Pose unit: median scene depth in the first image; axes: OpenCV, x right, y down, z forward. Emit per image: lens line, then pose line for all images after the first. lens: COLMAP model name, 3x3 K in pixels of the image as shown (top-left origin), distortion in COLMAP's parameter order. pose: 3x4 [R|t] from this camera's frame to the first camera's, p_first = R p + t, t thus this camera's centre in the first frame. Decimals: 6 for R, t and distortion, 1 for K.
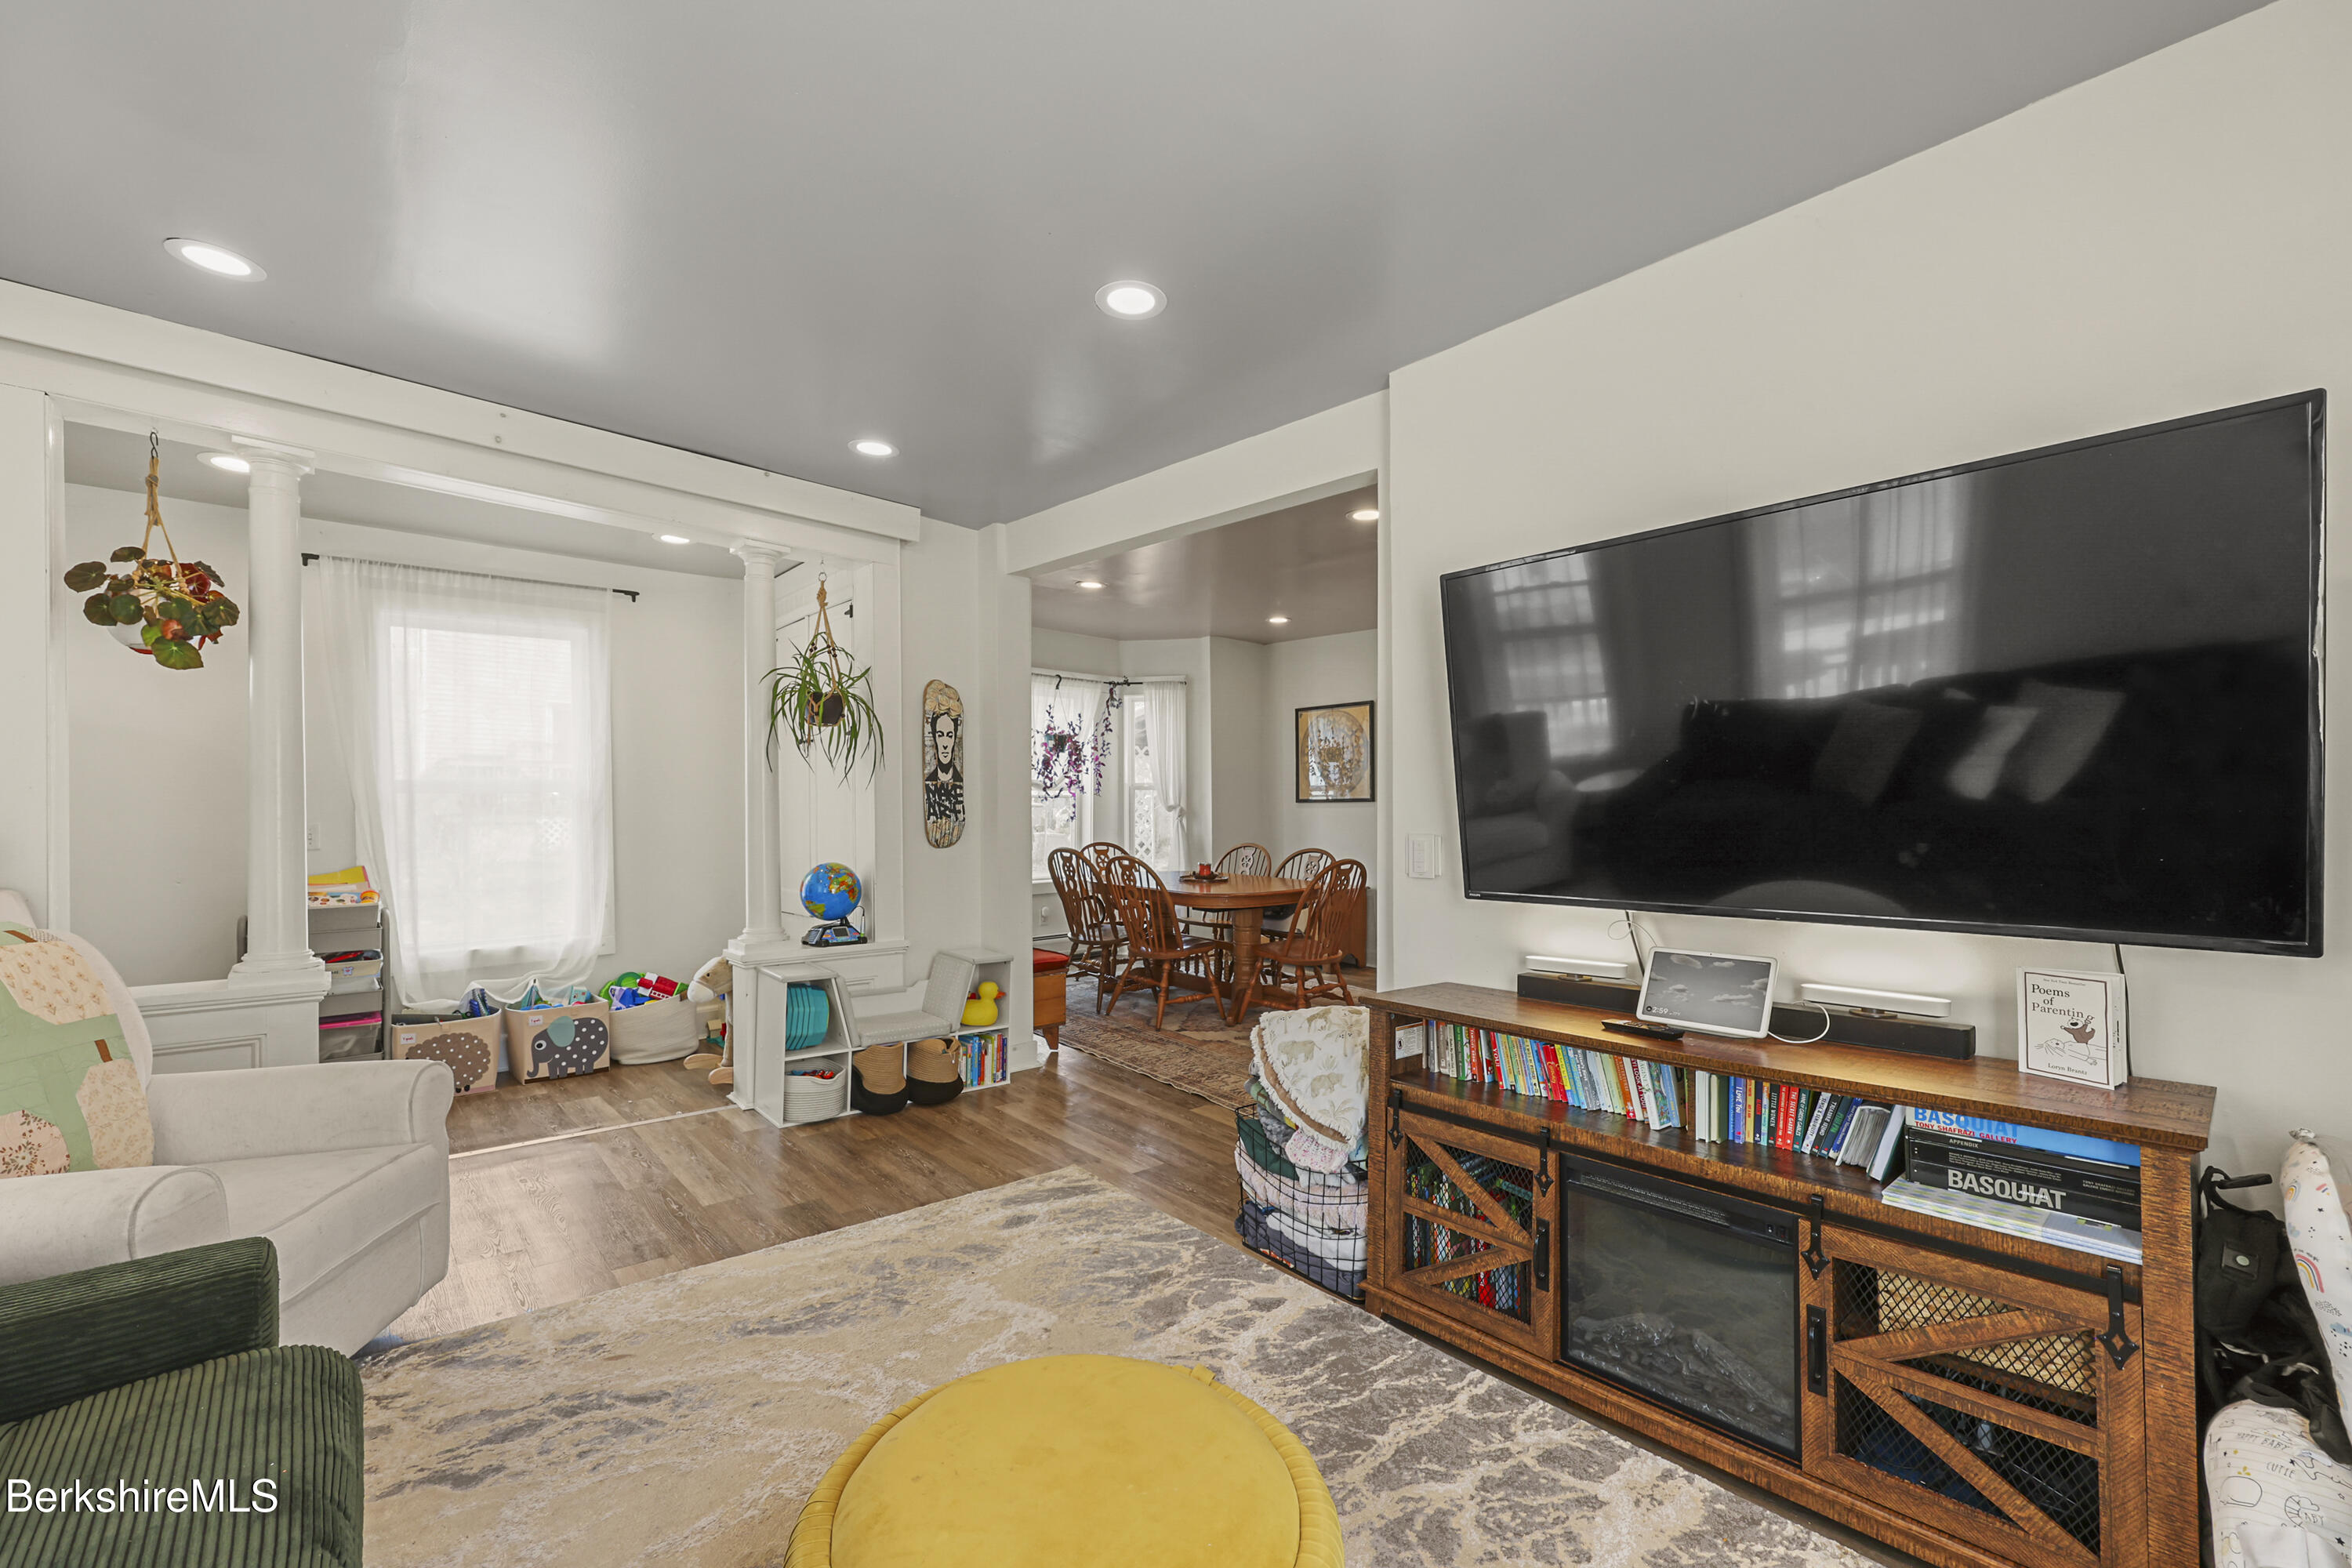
lens RADIAL K [[956.3, 0, 1167.2], [0, 956.3, 820.4], [0, 0, 1]] dist [0.000246, -0.000140]
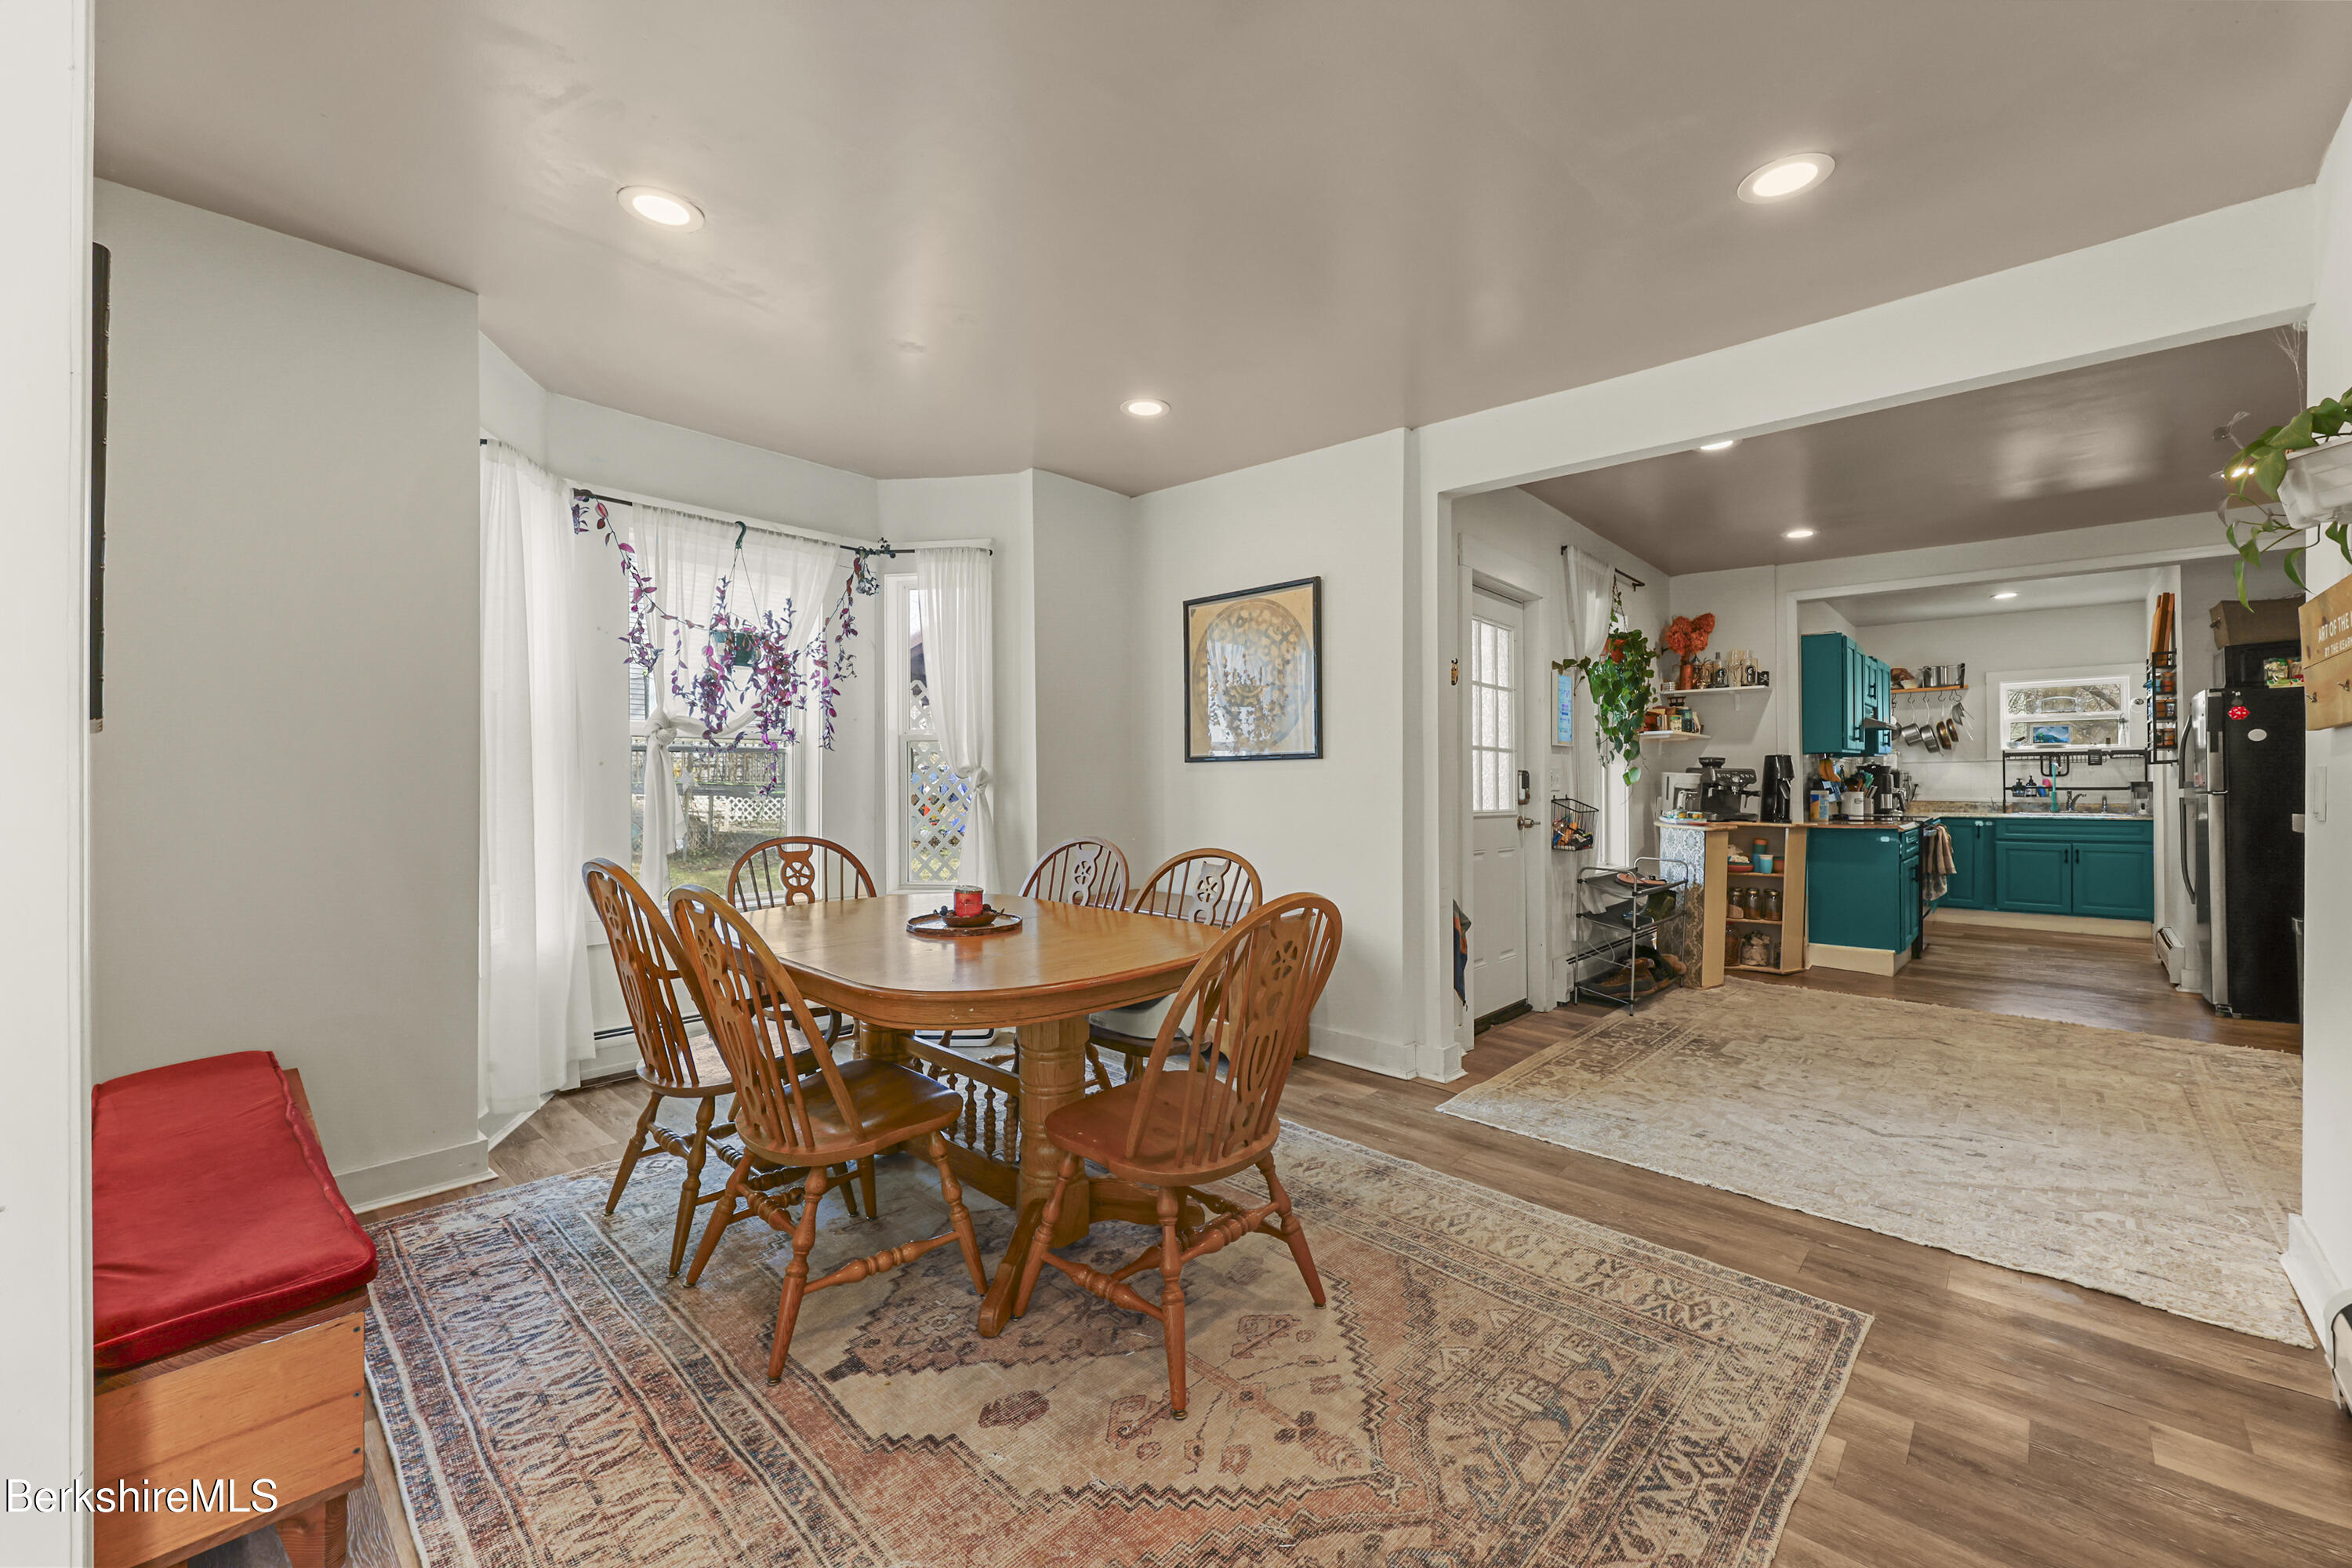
lens RADIAL K [[956.3, 0, 1176.0], [0, 956.3, 783.4], [0, 0, 1]] dist [0.000246, -0.000140]
pose [[0.994588, -0.000438, 0.103899, 0.070900], [0.001792, 0.999915, -0.012932, 0.001514], [-0.103885, 0.013048, 0.994504, 0.434016]]
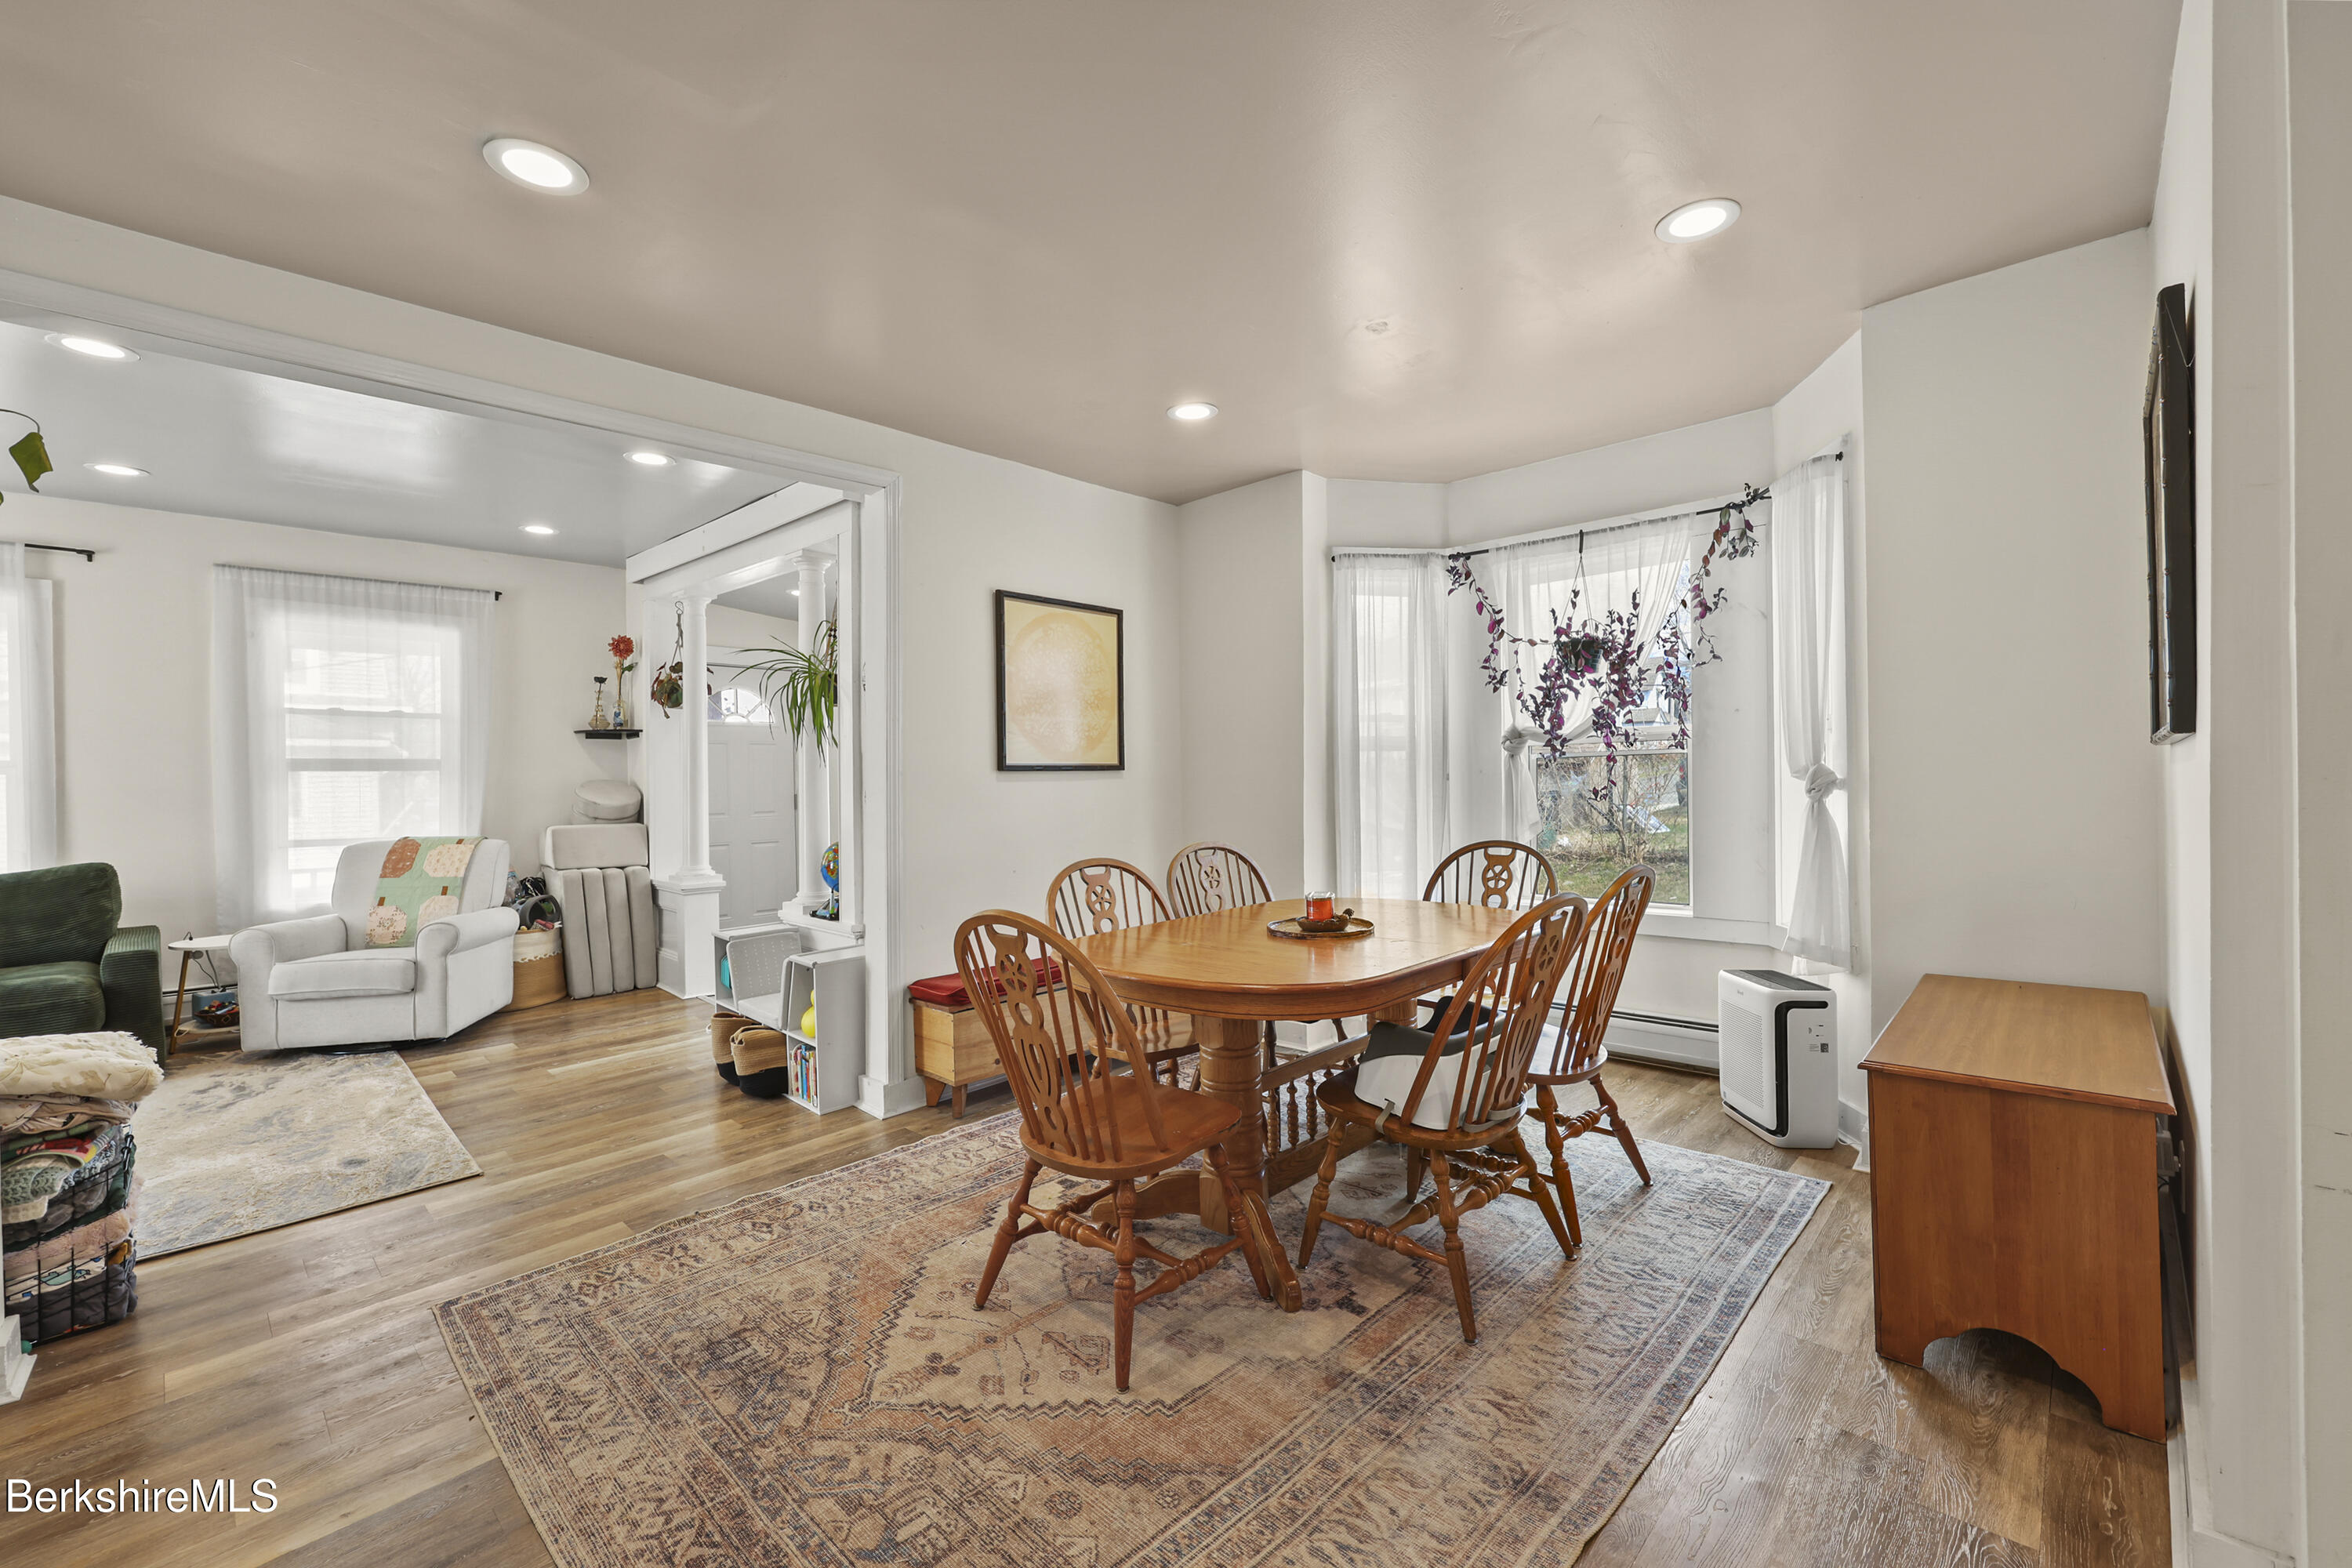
lens RADIAL K [[956.3, 0, 1186.3], [0, 956.3, 787.1], [0, 0, 1]] dist [0.000246, -0.000140]
pose [[0.088507, 0.003359, -0.996070, 0.398207], [0.004638, 0.999982, 0.003784, -0.008656], [0.996065, -0.004955, 0.088490, 0.709396]]
